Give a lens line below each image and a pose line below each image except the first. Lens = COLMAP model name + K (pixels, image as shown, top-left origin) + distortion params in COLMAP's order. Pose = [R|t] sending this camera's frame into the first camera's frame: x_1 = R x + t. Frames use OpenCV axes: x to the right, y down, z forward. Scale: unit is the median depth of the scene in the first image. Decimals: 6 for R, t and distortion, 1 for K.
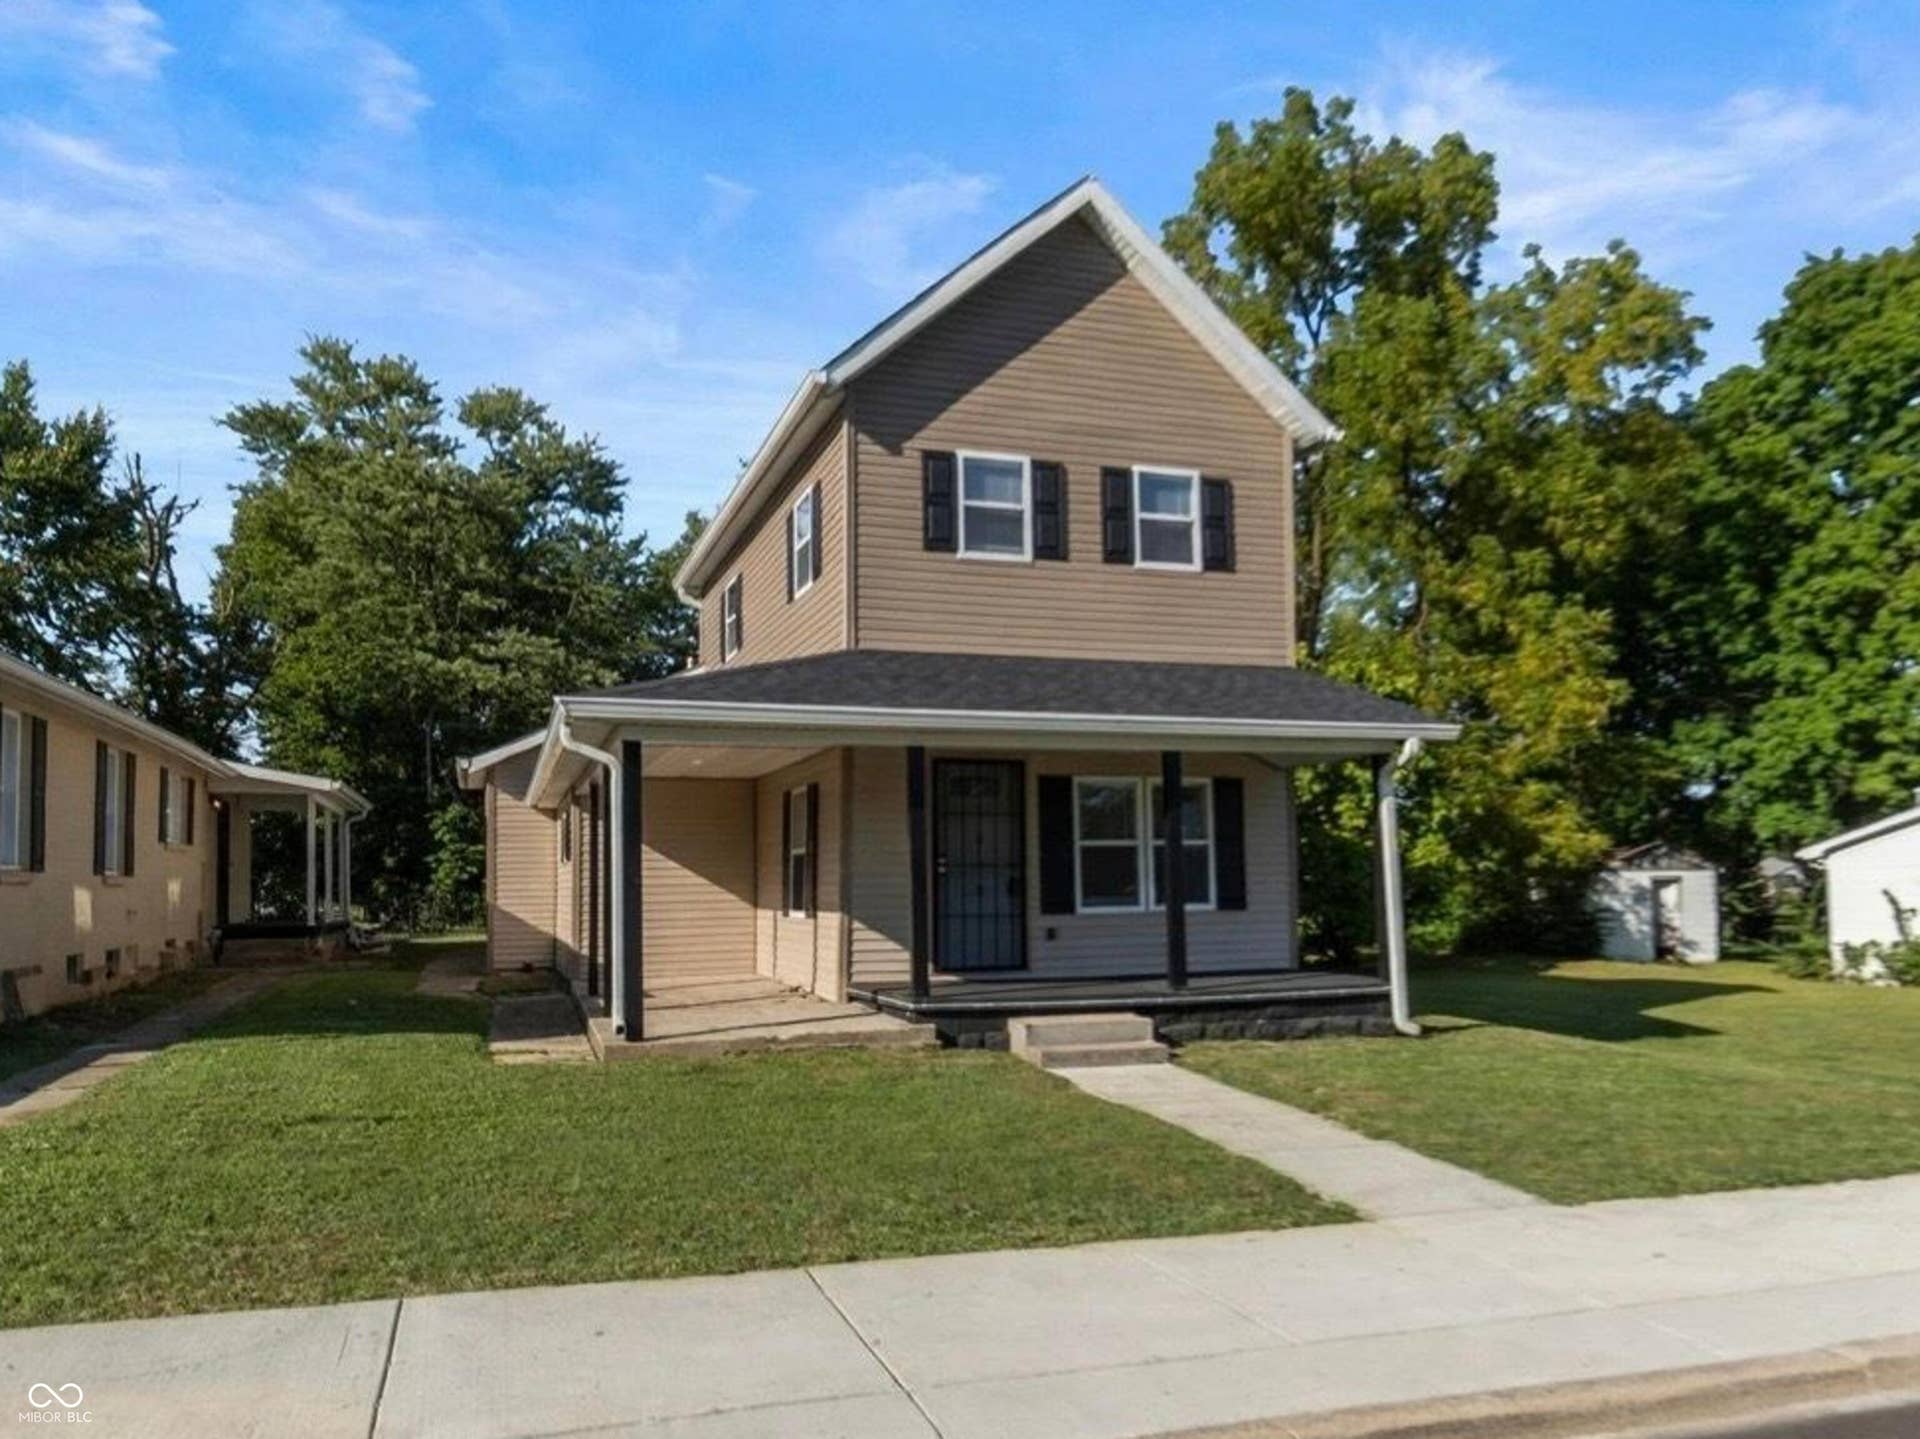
lens RADIAL K [[1361.1, 0, 953.1], [0, 1361.1, 815.5], [0, 0, 1]] dist [0.006856, -0.003050]
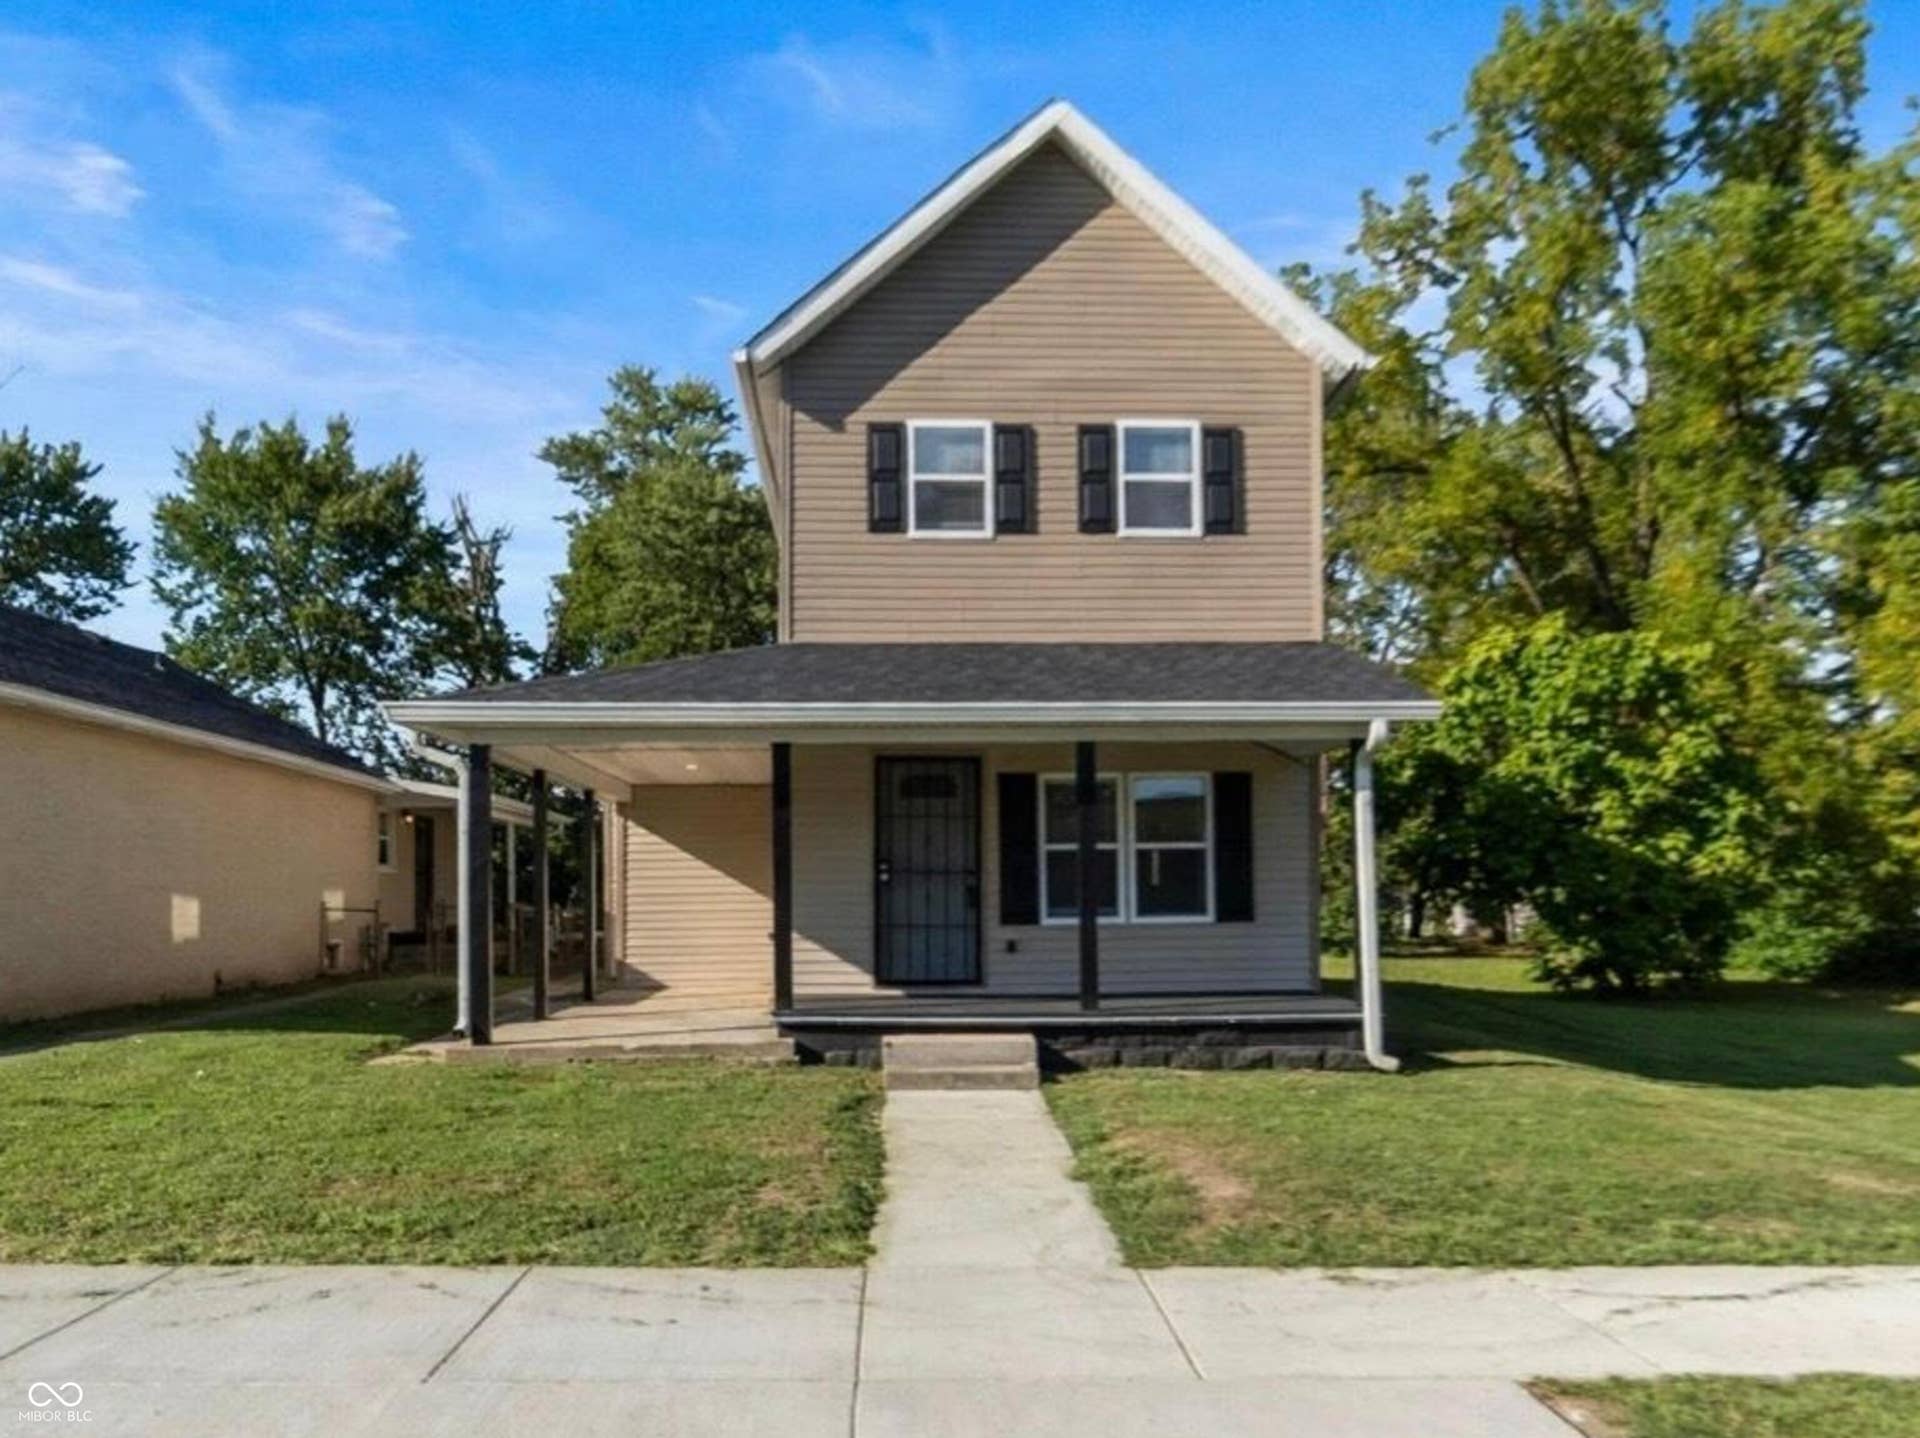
lens RADIAL K [[1433.6, 0, 958.1], [0, 1433.6, 876.2], [0, 0, 1]] dist [0.006429, -0.008101]
pose [[0.960864, -0.001310, -0.277017, 0.292267], [0.010788, 0.999407, 0.032696, 0.007586], [0.276810, -0.034405, 0.960309, 0.065965]]
